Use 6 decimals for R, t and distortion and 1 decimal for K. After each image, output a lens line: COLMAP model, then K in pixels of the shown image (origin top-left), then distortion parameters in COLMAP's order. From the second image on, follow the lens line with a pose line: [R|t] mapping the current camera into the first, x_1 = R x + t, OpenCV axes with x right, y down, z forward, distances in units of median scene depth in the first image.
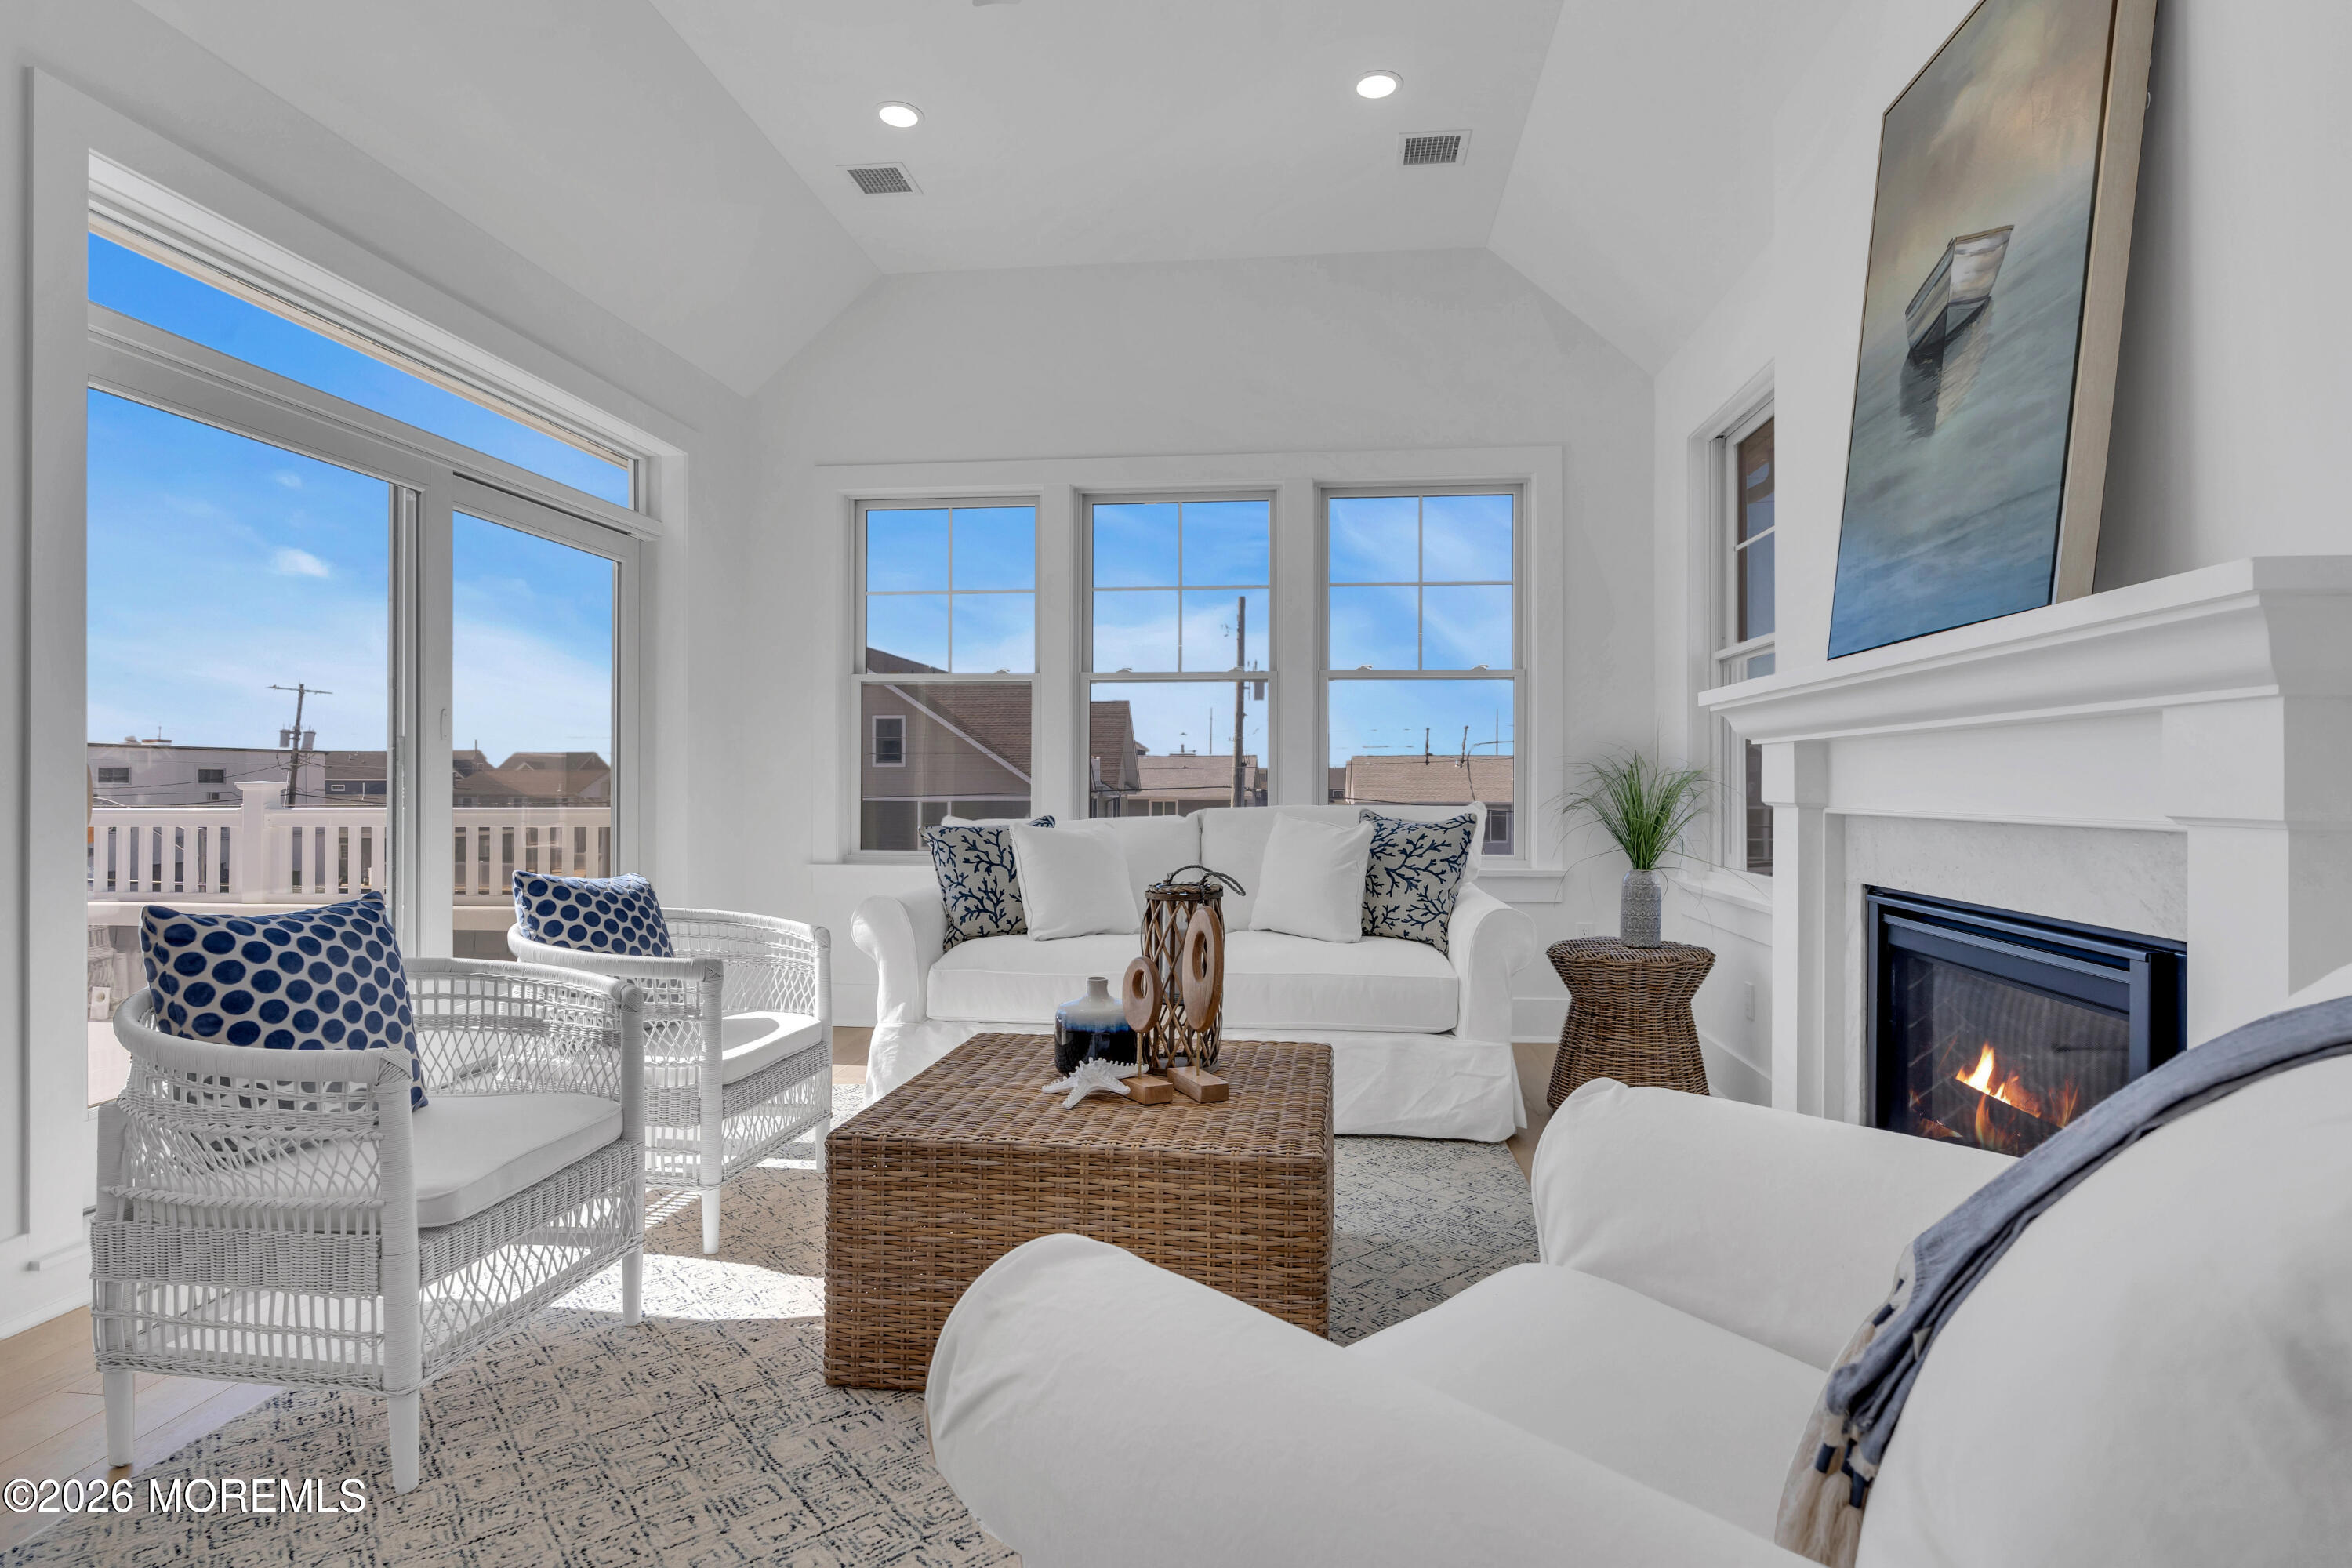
lens RADIAL K [[1205.5, 0, 1192.3], [0, 1205.5, 787.3], [0, 0, 1]] dist [-0.004123, -0.000519]
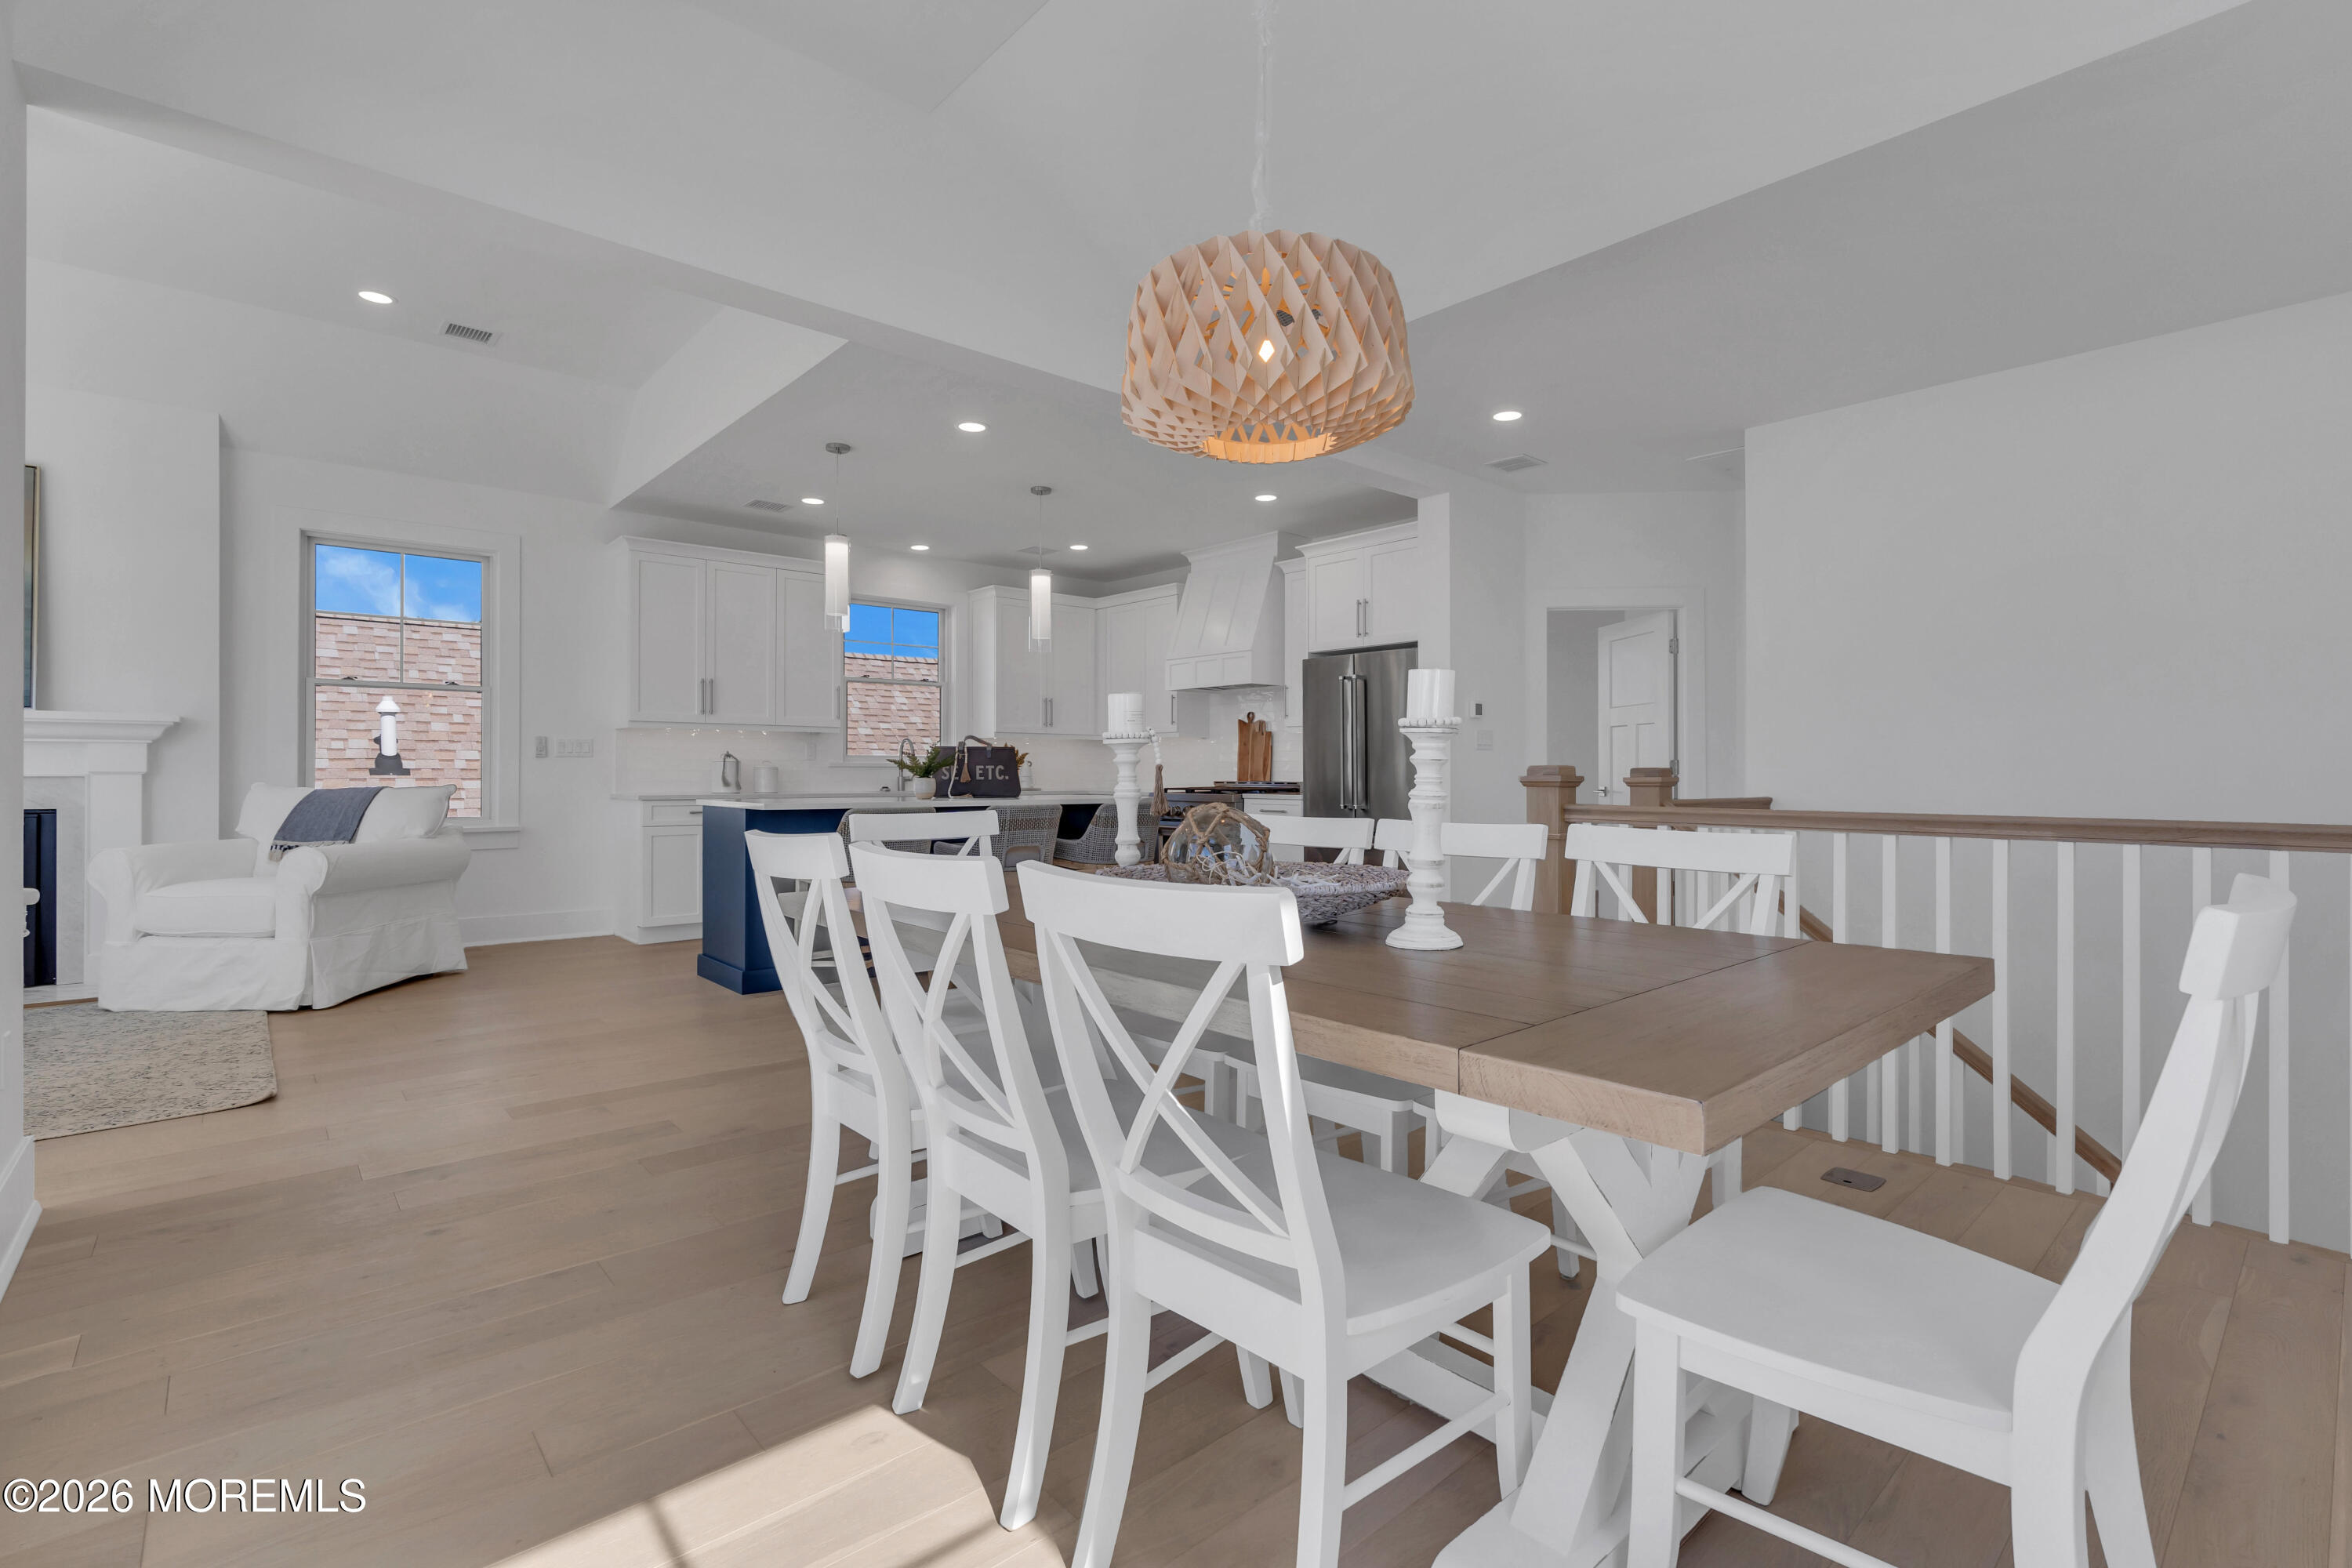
lens RADIAL K [[1066.6, 0, 1177.7], [0, 1066.6, 770.2], [0, 0, 1]] dist [-0.000361, 0.000155]
pose [[-0.728825, -0.001979, 0.684697, -1.523880], [-0.002501, 0.999997, 0.000228, 0.004095], [-0.684695, -0.001546, -0.728828, 0.439421]]
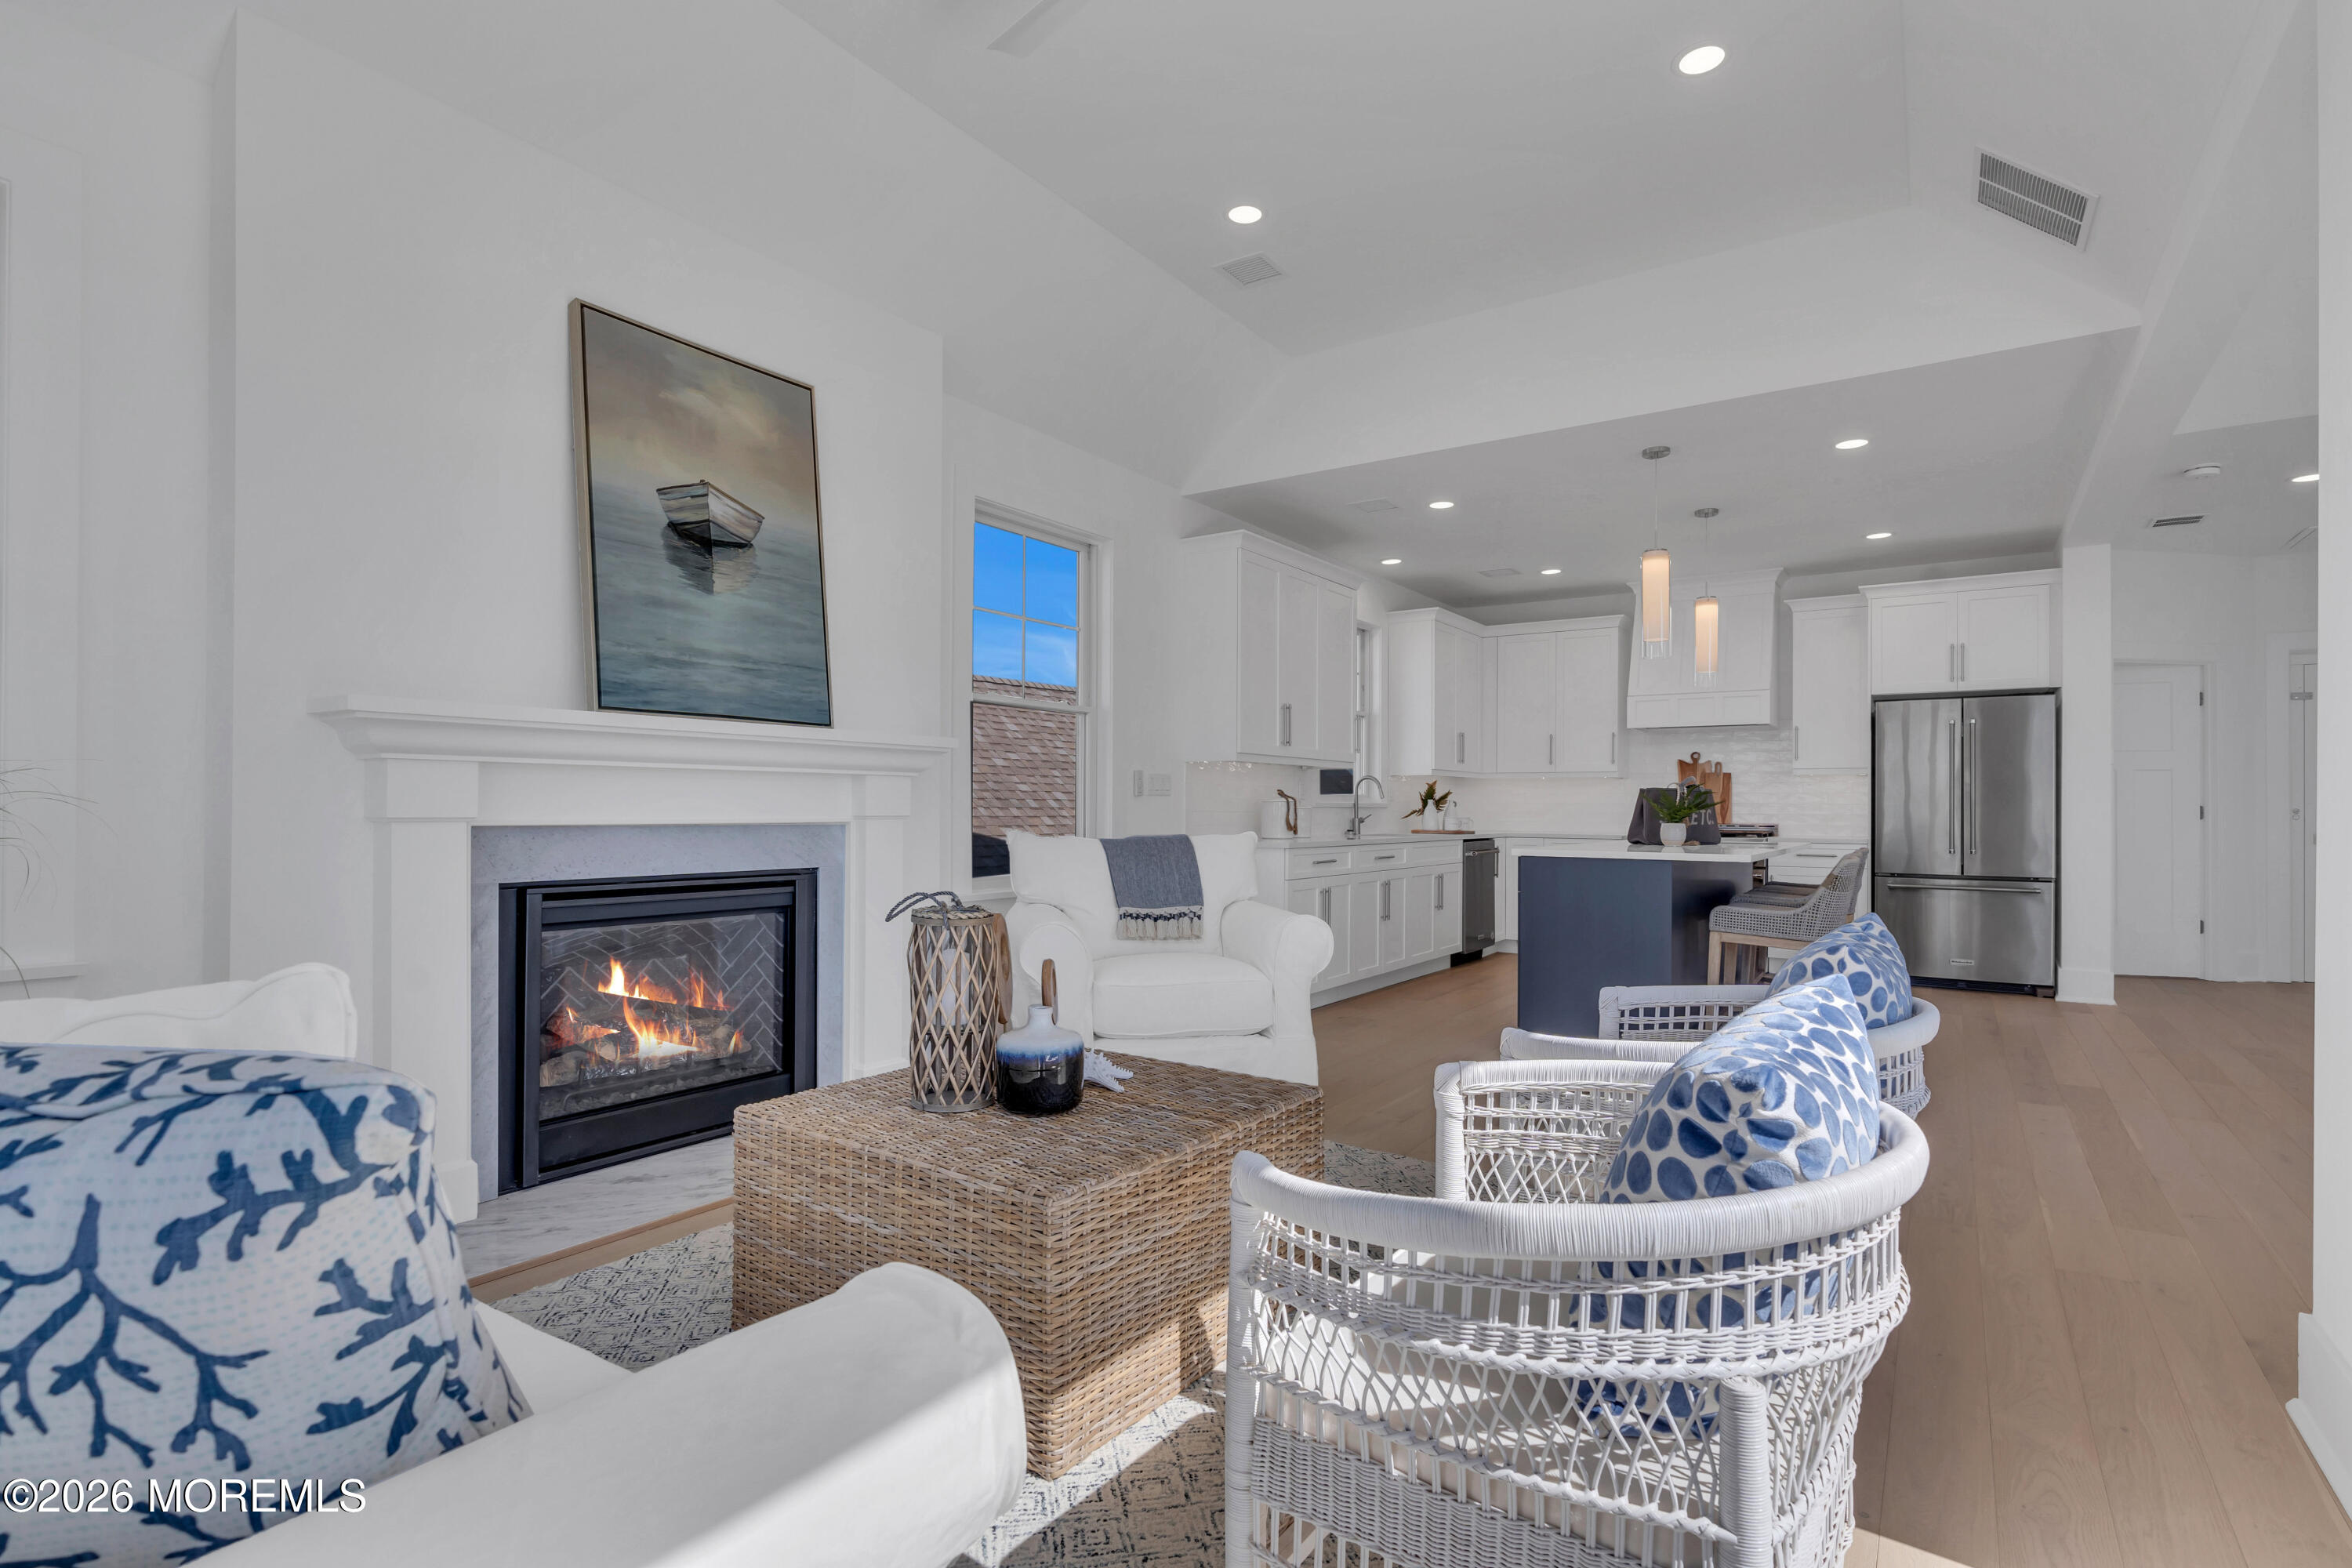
lens RADIAL K [[1119.3, 0, 1187.4], [0, 1119.3, 802.0], [0, 0, 1]] dist [-0.006480, 0.001777]
pose [[-0.877720, -0.008740, 0.479094, -0.396024], [-0.010222, 0.999948, -0.000485, -0.005168], [-0.479064, -0.005323, -0.877764, 1.125621]]
